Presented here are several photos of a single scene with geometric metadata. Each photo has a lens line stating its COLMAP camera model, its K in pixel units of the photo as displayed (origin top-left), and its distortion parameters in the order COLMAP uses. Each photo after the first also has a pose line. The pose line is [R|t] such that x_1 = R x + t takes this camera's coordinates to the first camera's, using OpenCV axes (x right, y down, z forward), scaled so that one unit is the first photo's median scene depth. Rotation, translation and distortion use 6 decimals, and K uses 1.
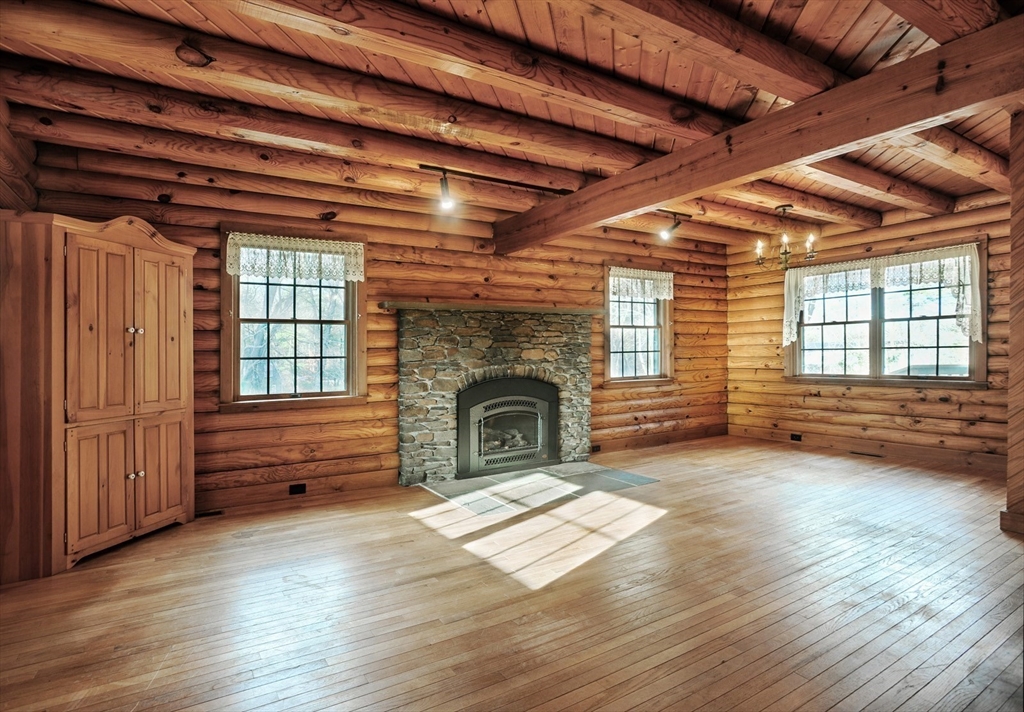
lens RADIAL K [[543.8, 0, 508.5], [0, 543.8, 355.2], [0, 0, 1]] dist [-0.001438, 0.000915]
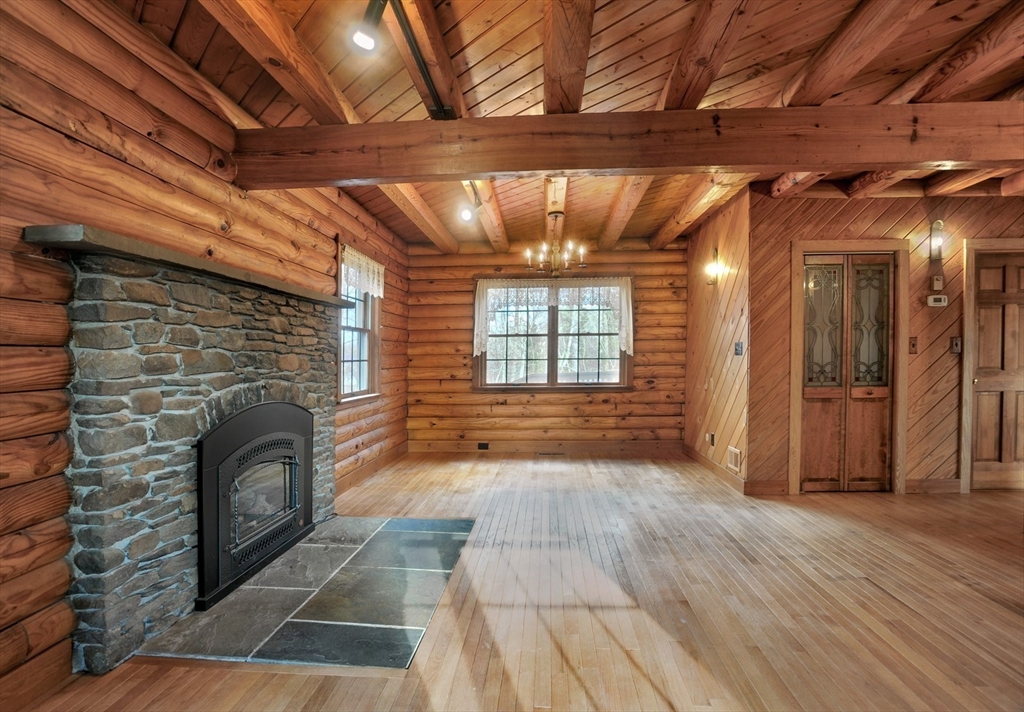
lens RADIAL K [[534.3, 0, 510.3], [0, 534.3, 377.7], [0, 0, 1]] dist [-0.019405, 0.000219]
pose [[0.596108, -0.019468, 0.802668, -0.296632], [0.002610, 0.999748, 0.022309, 0.001260], [-0.802900, -0.011204, 0.596009, 0.451430]]
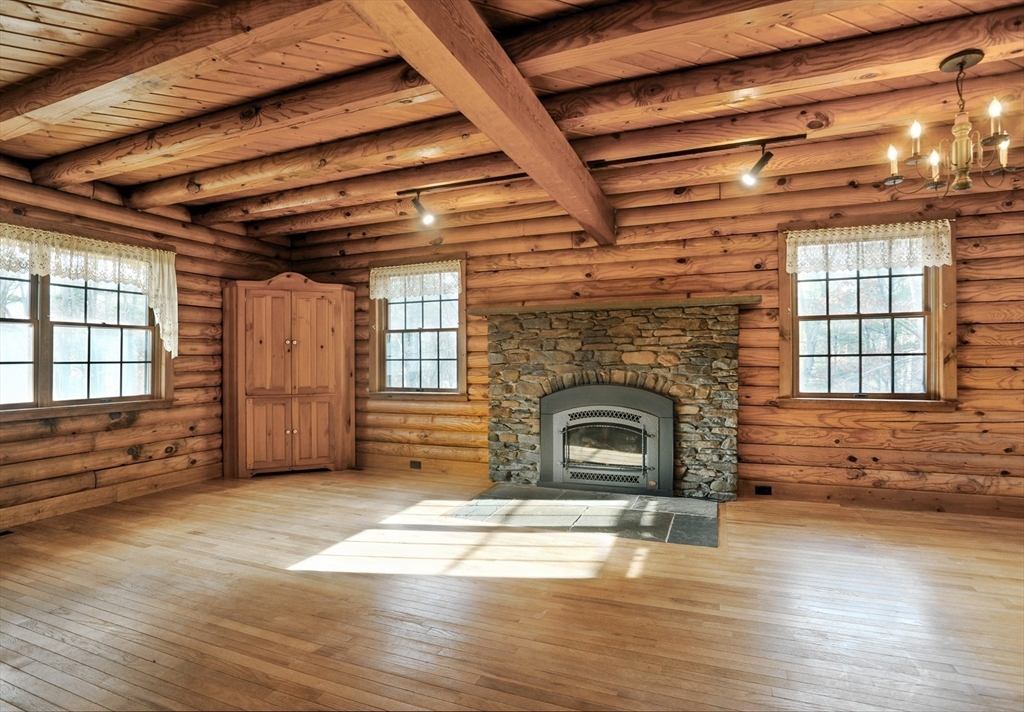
lens RADIAL K [[540.7, 0, 514.3], [0, 540.7, 350.6], [0, 0, 1]] dist [-0.019902, 0.000621]
pose [[0.589906, -0.001103, -0.807471, 0.624564], [-0.001619, 0.999995, -0.002548, -0.011099], [0.807470, 0.002811, 0.589901, 0.370737]]
